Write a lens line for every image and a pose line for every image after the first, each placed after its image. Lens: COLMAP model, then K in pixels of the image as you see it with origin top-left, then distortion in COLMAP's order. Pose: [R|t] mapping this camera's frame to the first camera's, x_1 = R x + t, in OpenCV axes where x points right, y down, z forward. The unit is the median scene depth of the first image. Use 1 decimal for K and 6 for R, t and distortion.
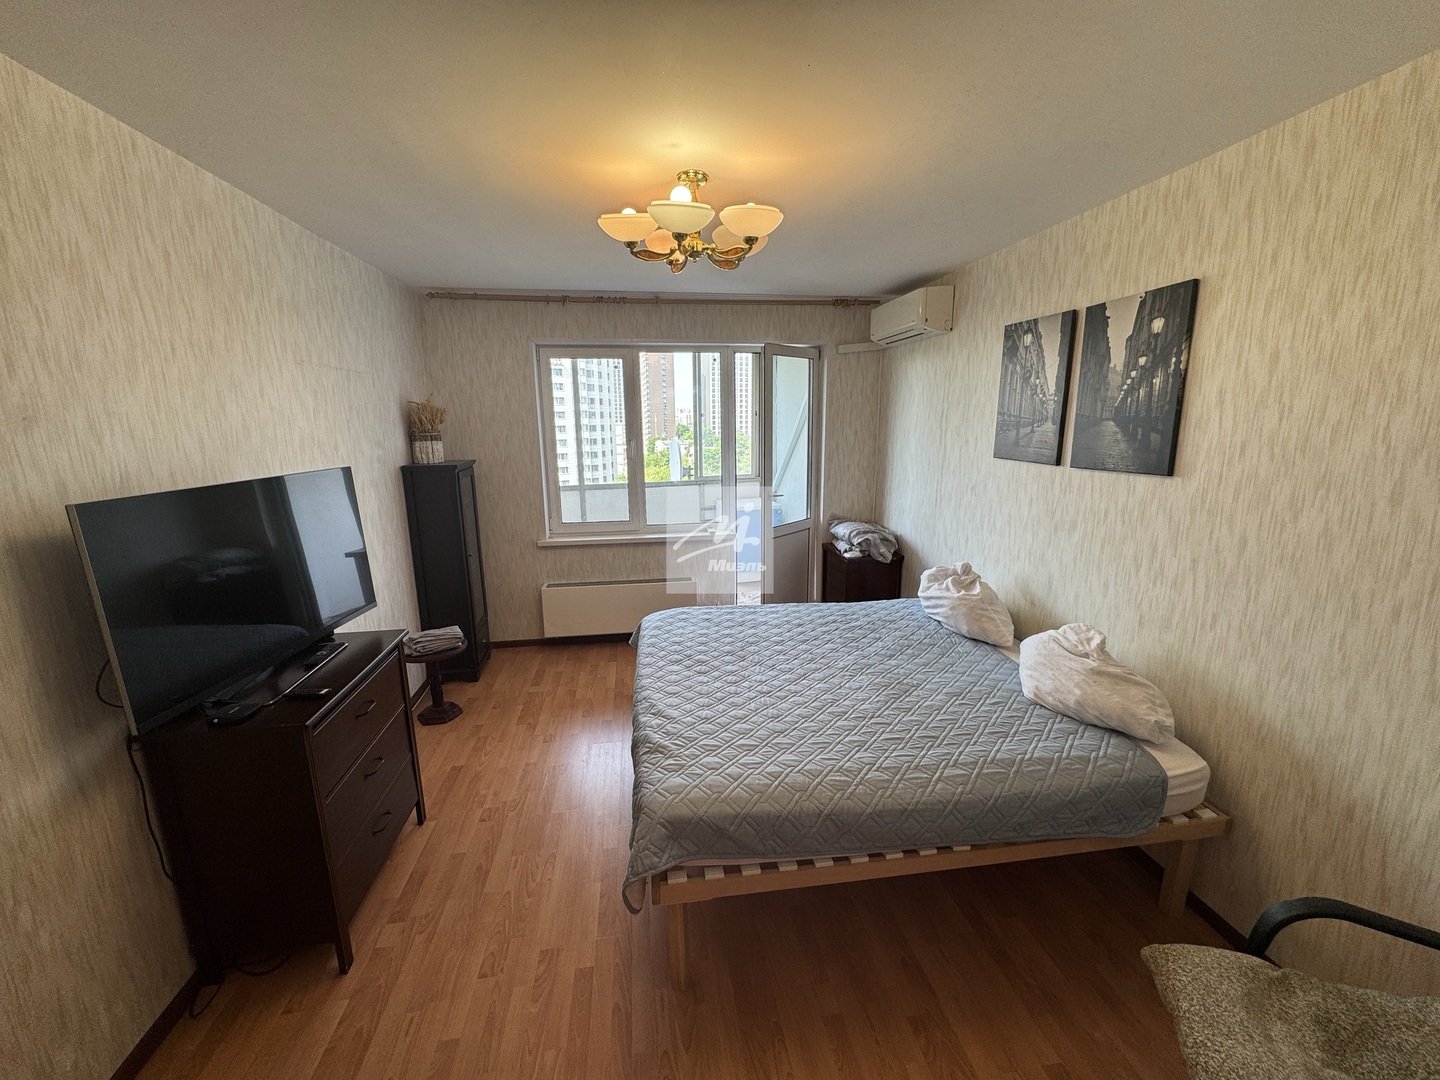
lens RADIAL K [[576.7, 0, 720.4], [0, 576.7, 538.5], [0, 0, 1]] dist [-0.000171, -0.000007]
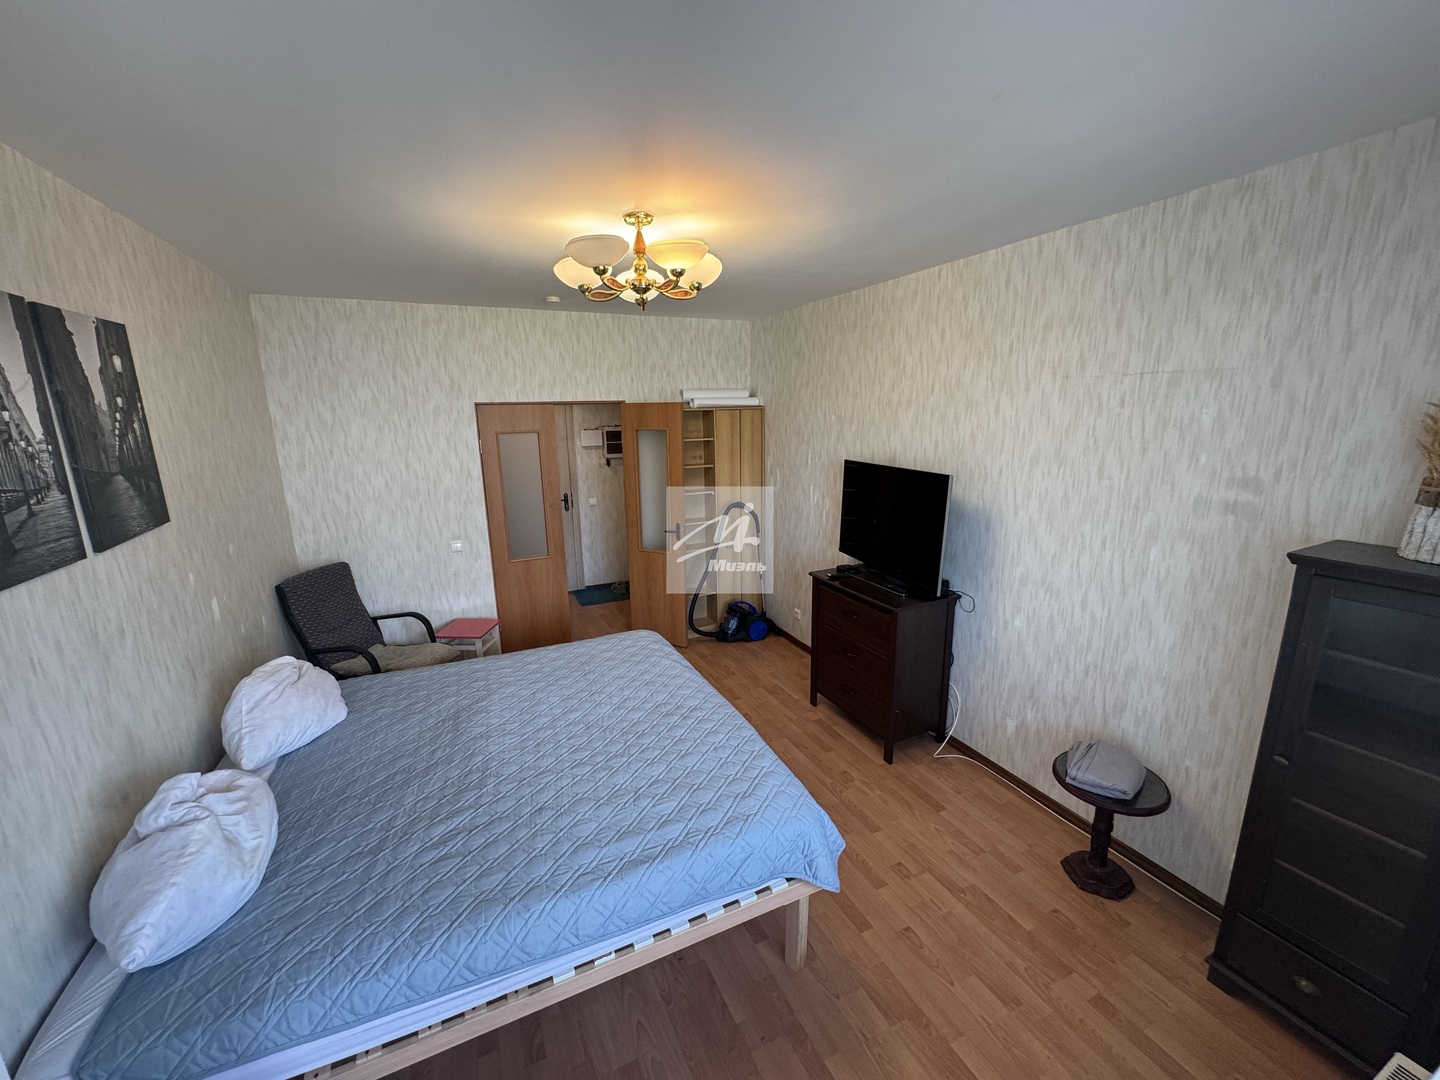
lens RADIAL K [[576.7, 0, 720.1], [0, 576.7, 542.3], [0, 0, 1]] dist [-0.000171, -0.000007]
pose [[-0.955932, 0.089343, -0.279663, 0.142205], [-0.036799, 0.908597, 0.416050, -0.490426], [0.291272, 0.408007, -0.865269, 2.011885]]
